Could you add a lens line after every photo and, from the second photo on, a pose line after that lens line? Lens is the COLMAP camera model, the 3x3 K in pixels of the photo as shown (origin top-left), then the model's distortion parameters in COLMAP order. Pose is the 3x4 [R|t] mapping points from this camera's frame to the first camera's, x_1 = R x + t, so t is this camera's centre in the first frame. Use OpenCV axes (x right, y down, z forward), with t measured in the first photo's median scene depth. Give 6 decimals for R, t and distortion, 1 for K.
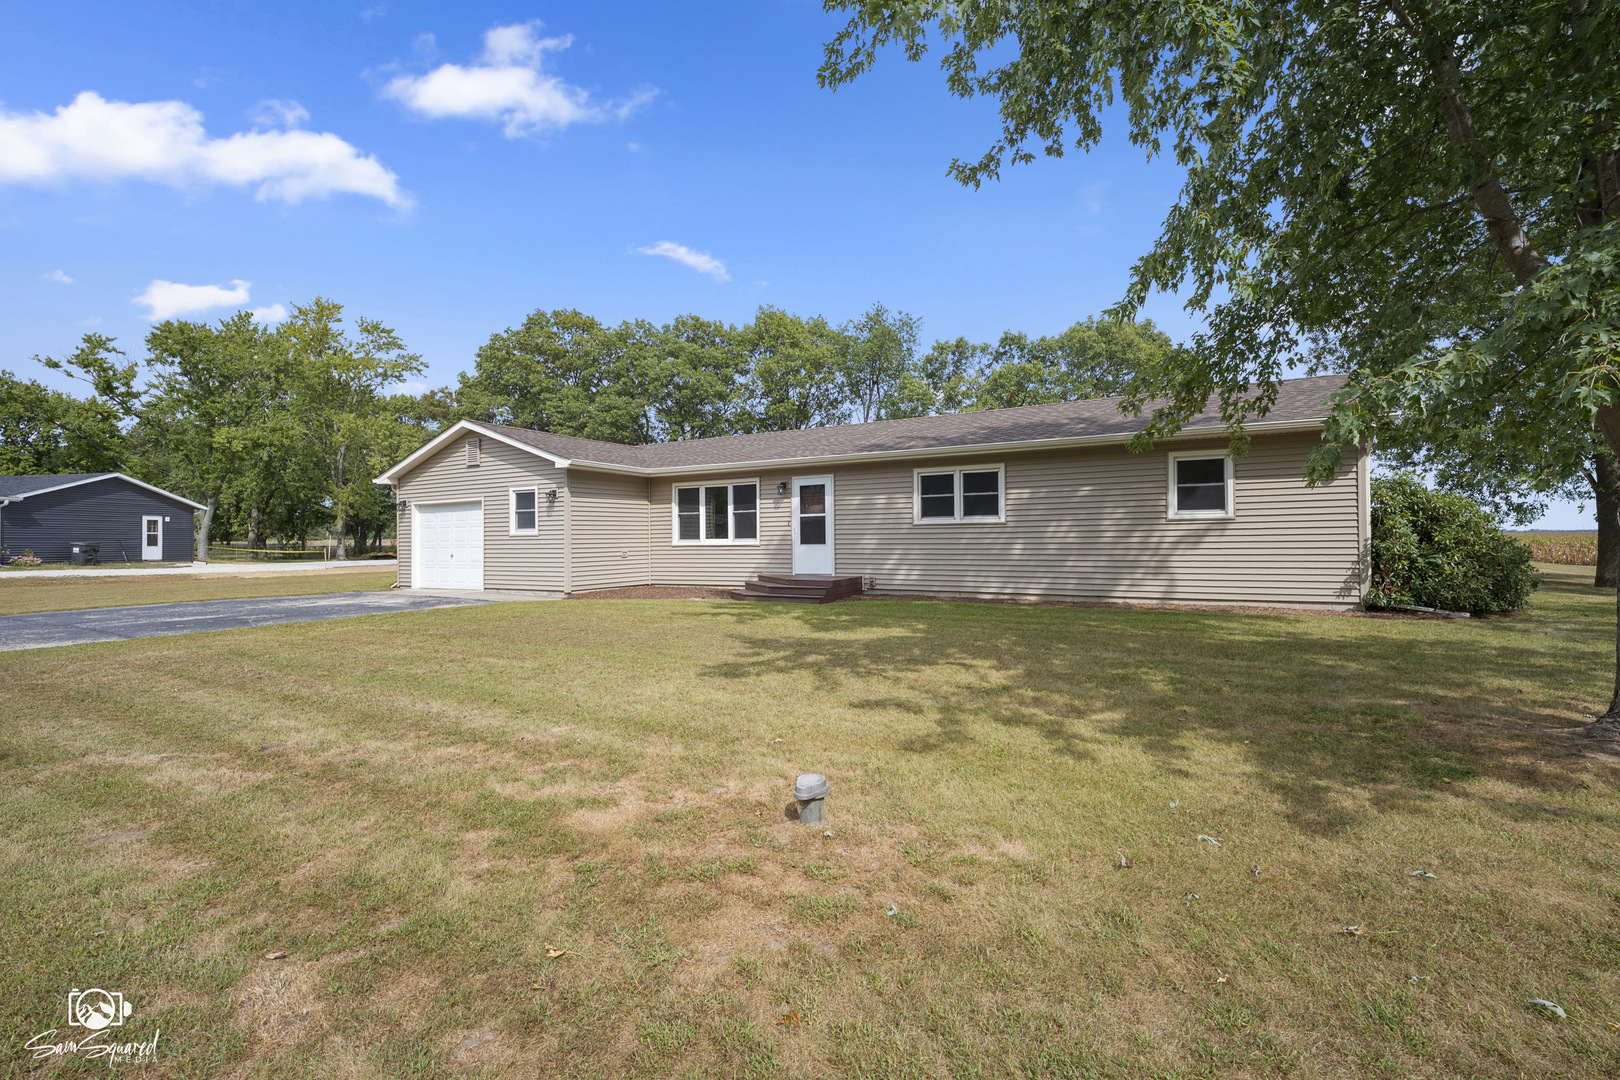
lens RADIAL K [[684.3, 0, 809.0], [0, 684.3, 544.1], [0, 0, 1]] dist [0.020731, -0.020550]
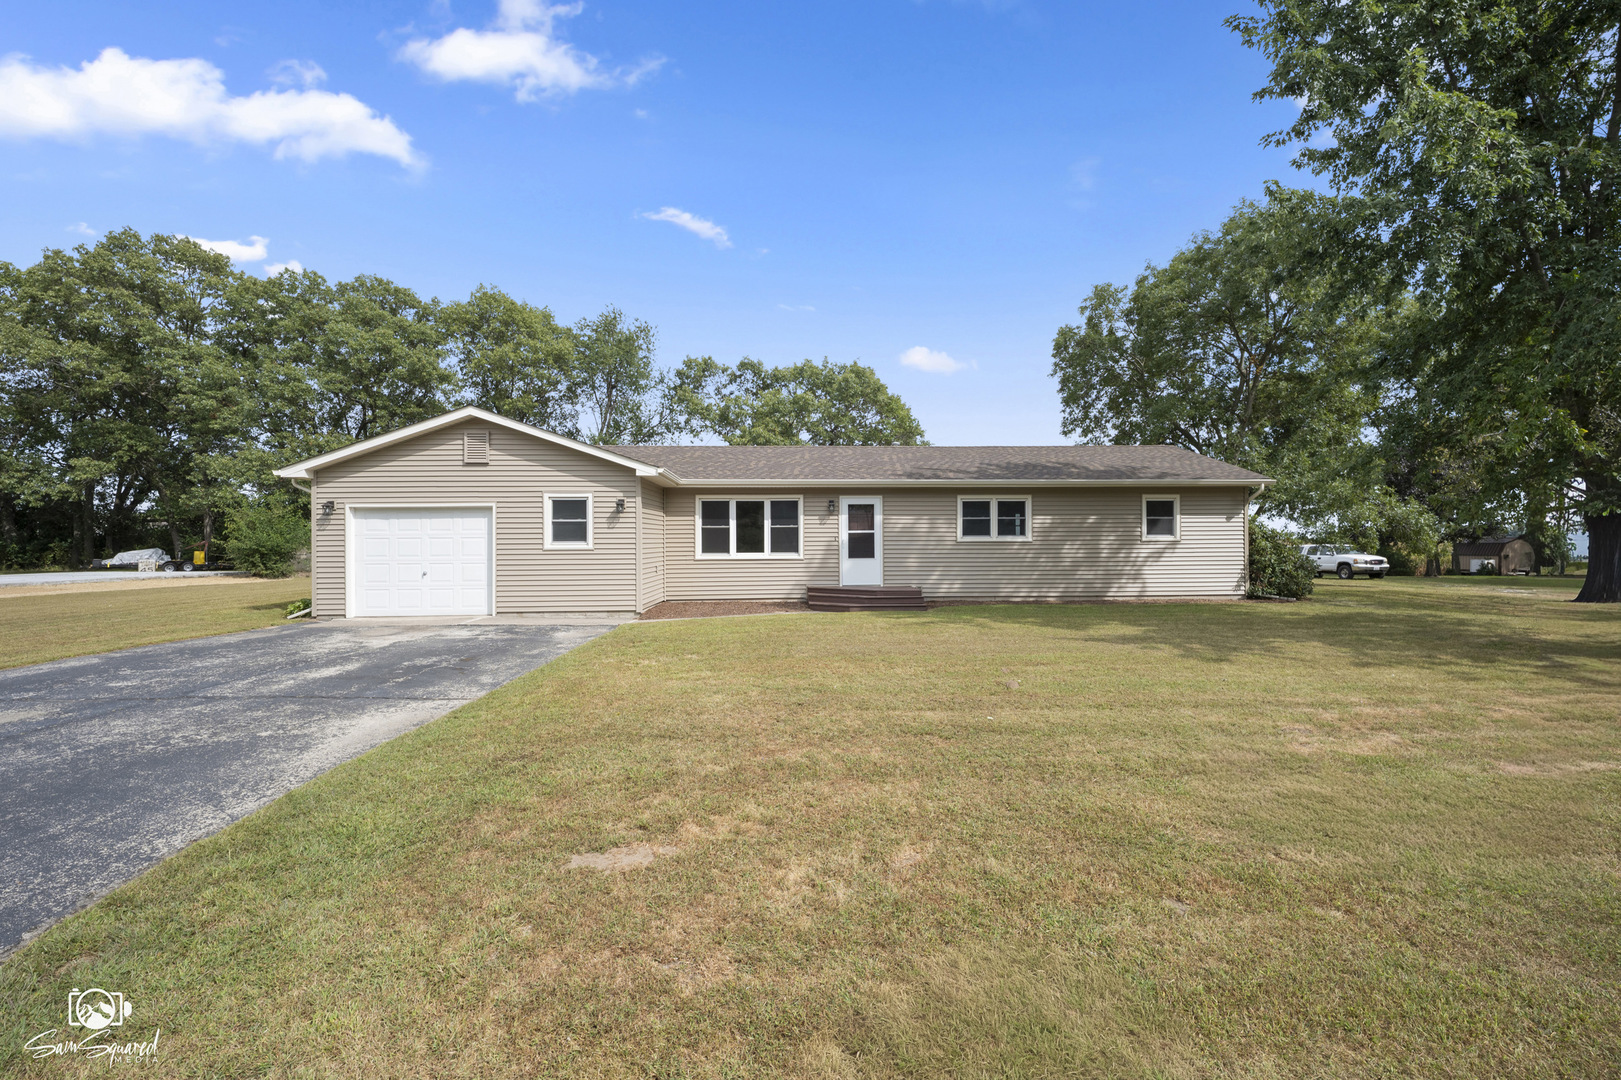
lens RADIAL K [[684.7, 0, 809.5], [0, 684.7, 544.1], [0, 0, 1]] dist [0.020731, -0.020550]
pose [[0.854808, 0.006490, 0.518904, -0.609109], [-0.000486, 0.999931, -0.011707, -0.008902], [-0.518944, 0.009755, 0.854752, 0.094697]]
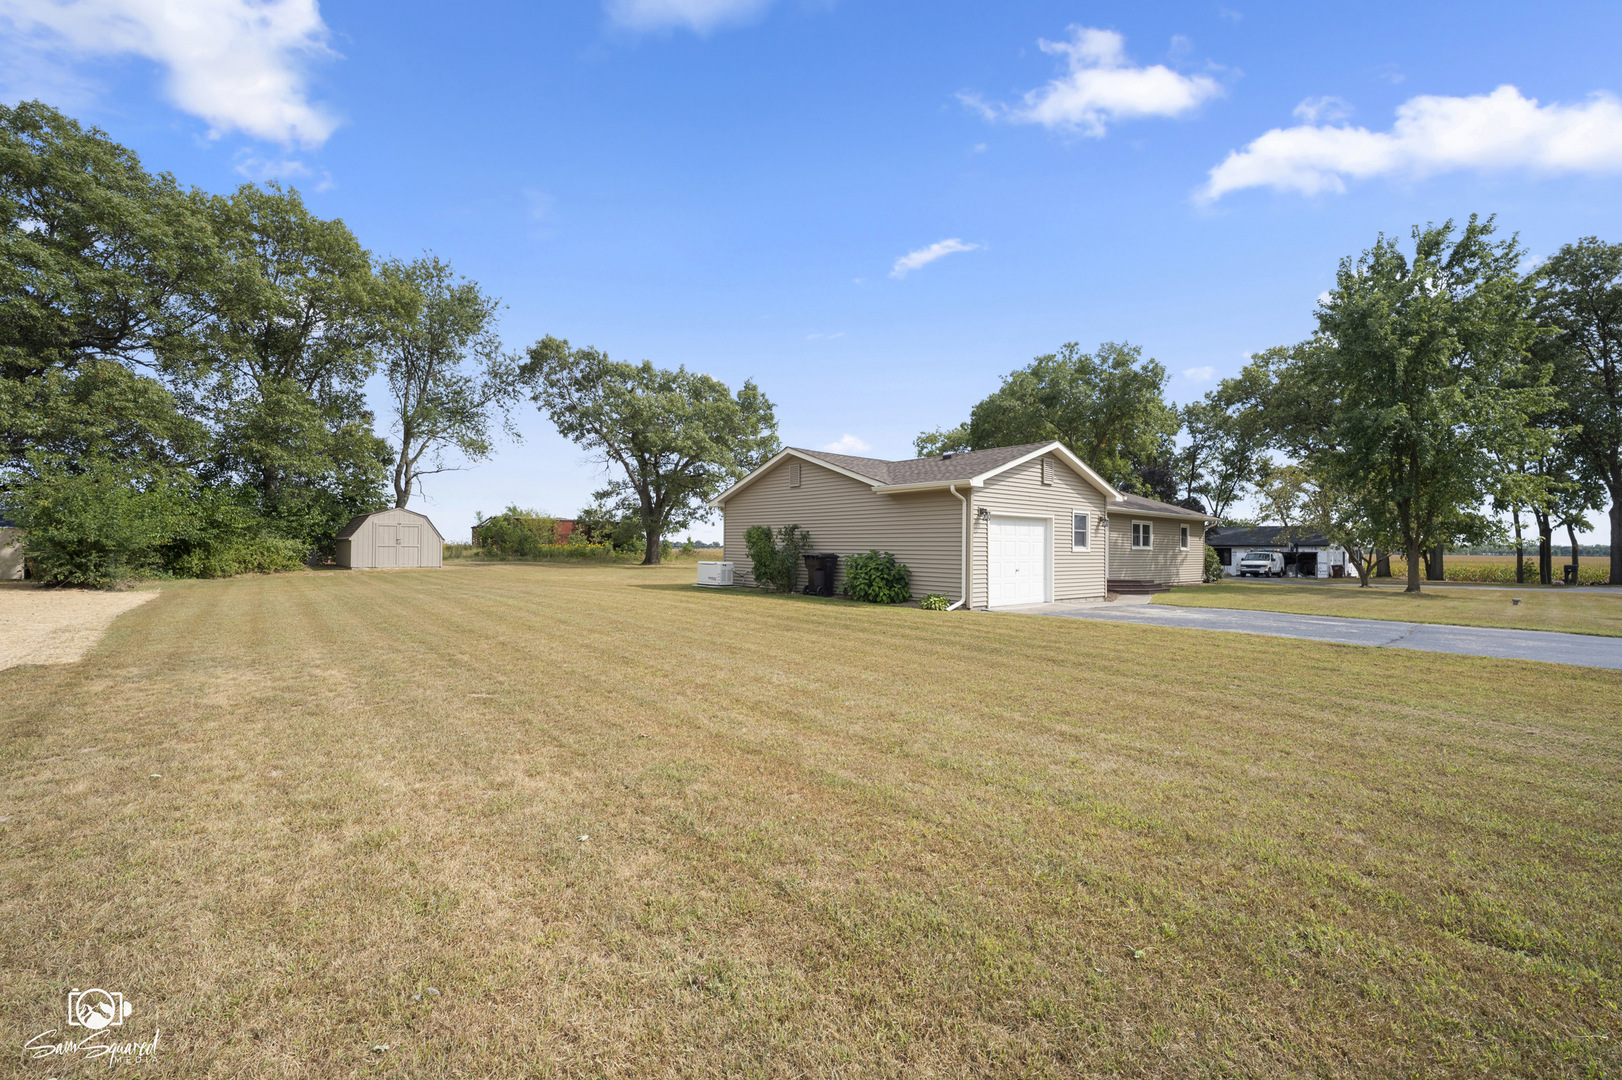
lens RADIAL K [[685.1, 0, 810.0], [0, 685.1, 544.1], [0, 0, 1]] dist [0.020731, -0.020550]
pose [[0.350229, 0.022297, 0.936399, -1.687335], [-0.008342, 0.999751, -0.020686, 0.002186], [-0.936627, -0.000567, 0.350327, 1.028143]]
